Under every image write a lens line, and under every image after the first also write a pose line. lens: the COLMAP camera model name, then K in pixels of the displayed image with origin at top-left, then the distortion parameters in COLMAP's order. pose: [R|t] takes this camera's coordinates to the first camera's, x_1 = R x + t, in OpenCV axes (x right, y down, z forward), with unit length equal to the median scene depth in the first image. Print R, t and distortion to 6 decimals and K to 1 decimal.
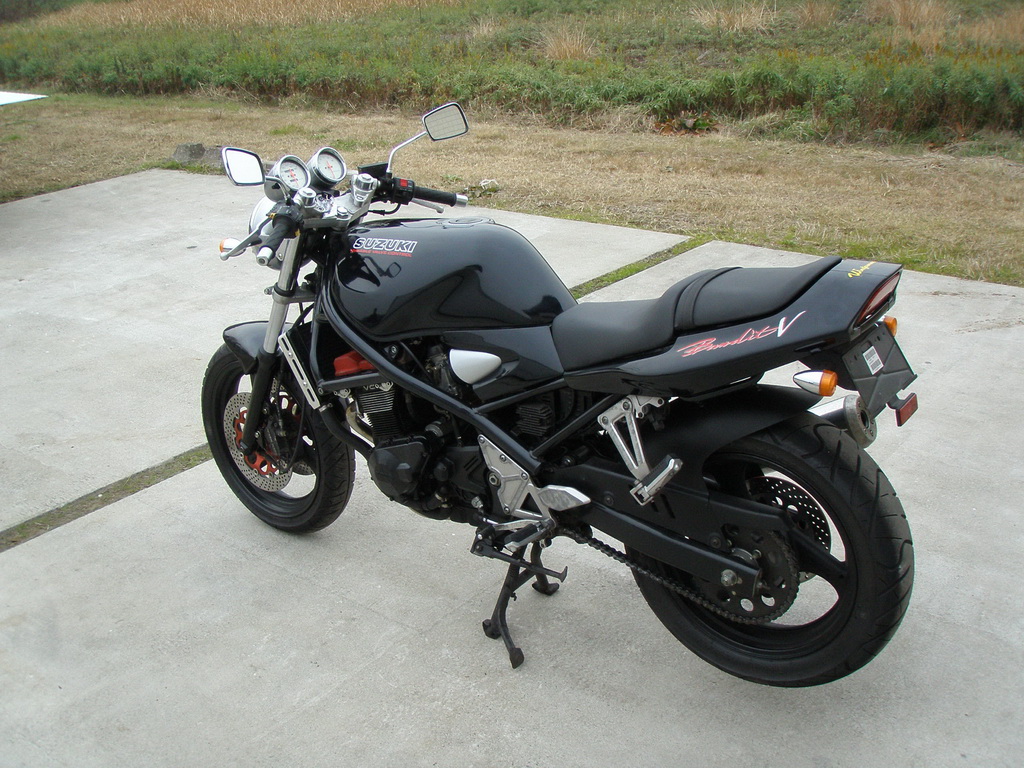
lens RADIAL K [[1136.6, 0, 514.2], [0, 1136.6, 406.6], [0, 0, 1]] dist [-0.147192, 0.000000]
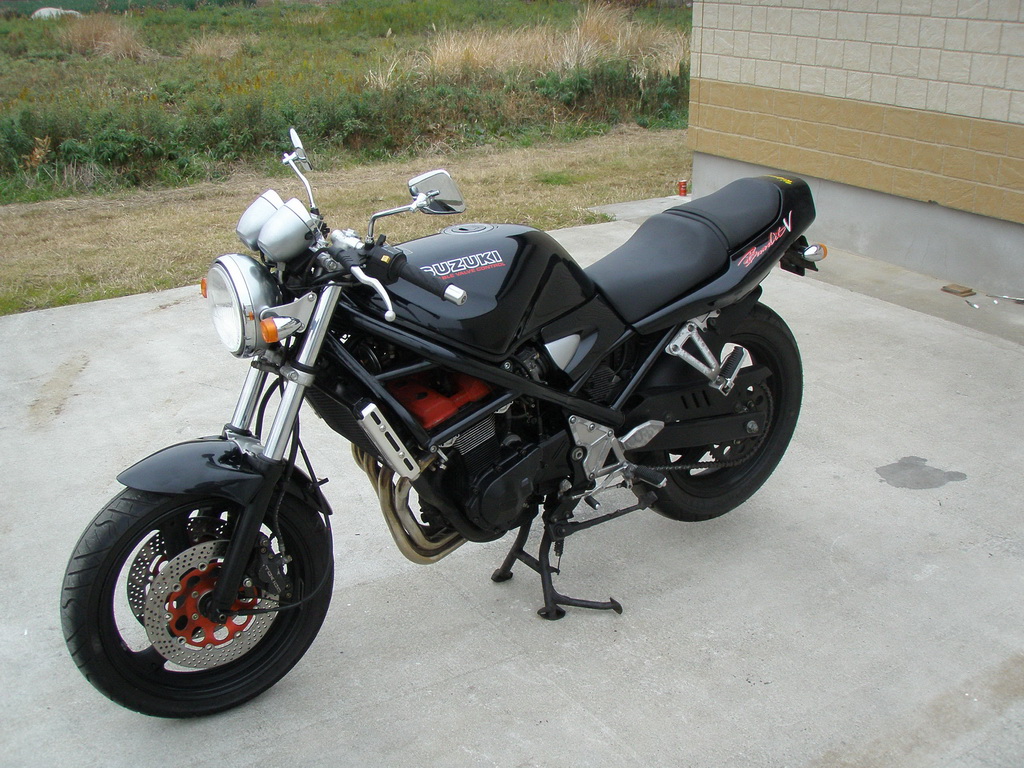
lens RADIAL K [[1136.6, 0, 500.7], [0, 1136.6, 413.8], [0, 0, 1]] dist [-0.147192, 0.000000]
pose [[0.341011, -0.312115, 0.886733, -0.985691], [0.353077, 0.916737, 0.186894, -0.196864], [-0.871234, 0.249352, 0.422818, 0.619395]]
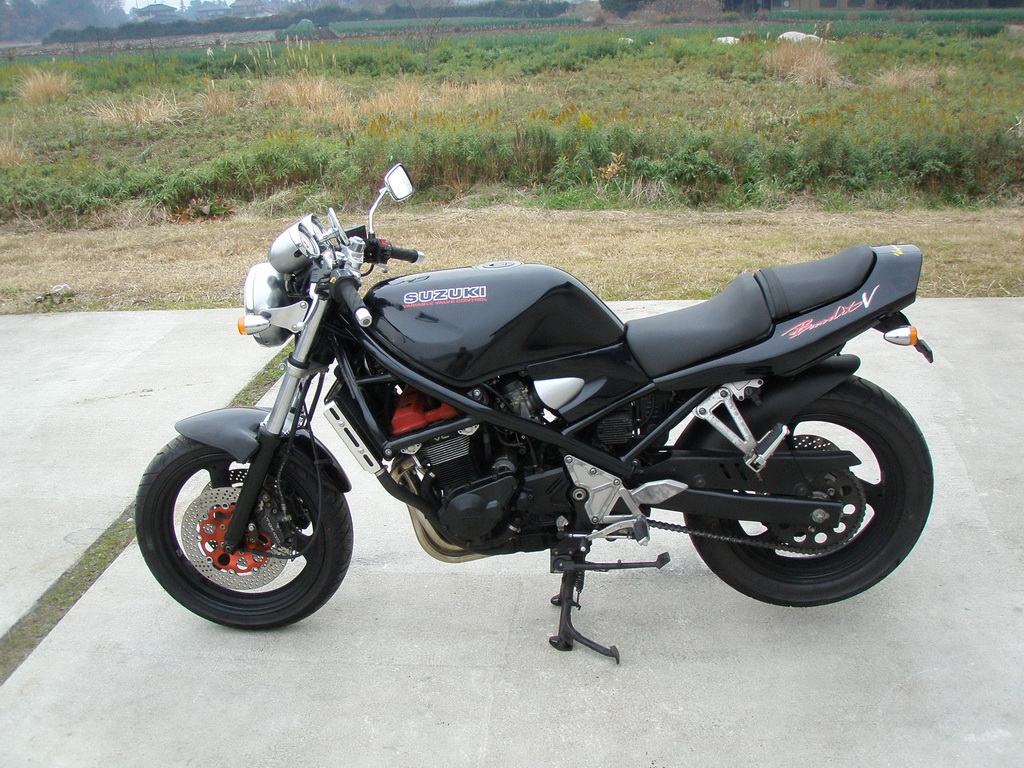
lens RADIAL K [[1136.6, 0, 509.3], [0, 1136.6, 407.5], [0, 0, 1]] dist [-0.147192, 0.000000]
pose [[0.836893, -0.173896, 0.519008, -0.631930], [0.214030, 0.976663, -0.017884, -0.012062], [-0.503786, 0.126050, 0.854582, 0.101972]]
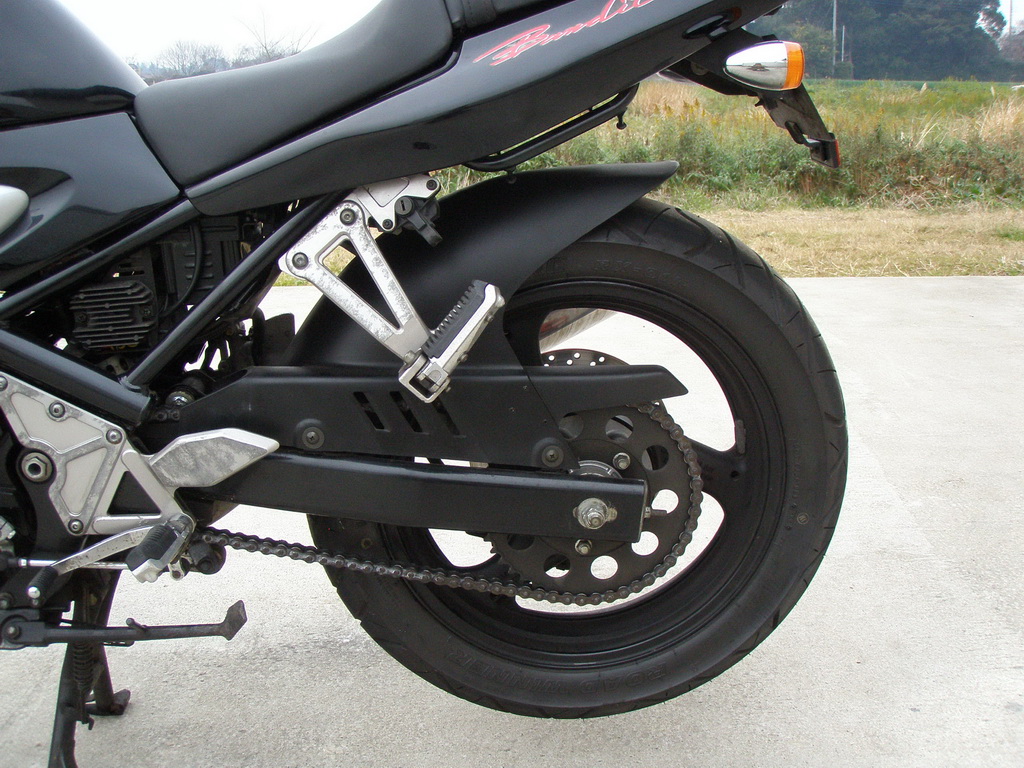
lens RADIAL K [[1136.6, 0, 499.0], [0, 1136.6, 398.5], [0, 0, 1]] dist [-0.147192, 0.000000]
pose [[0.781674, -0.140578, 0.607638, -0.144429], [0.224975, 0.972228, -0.064485, 0.111115], [-0.581697, 0.187110, 0.791592, 0.532763]]
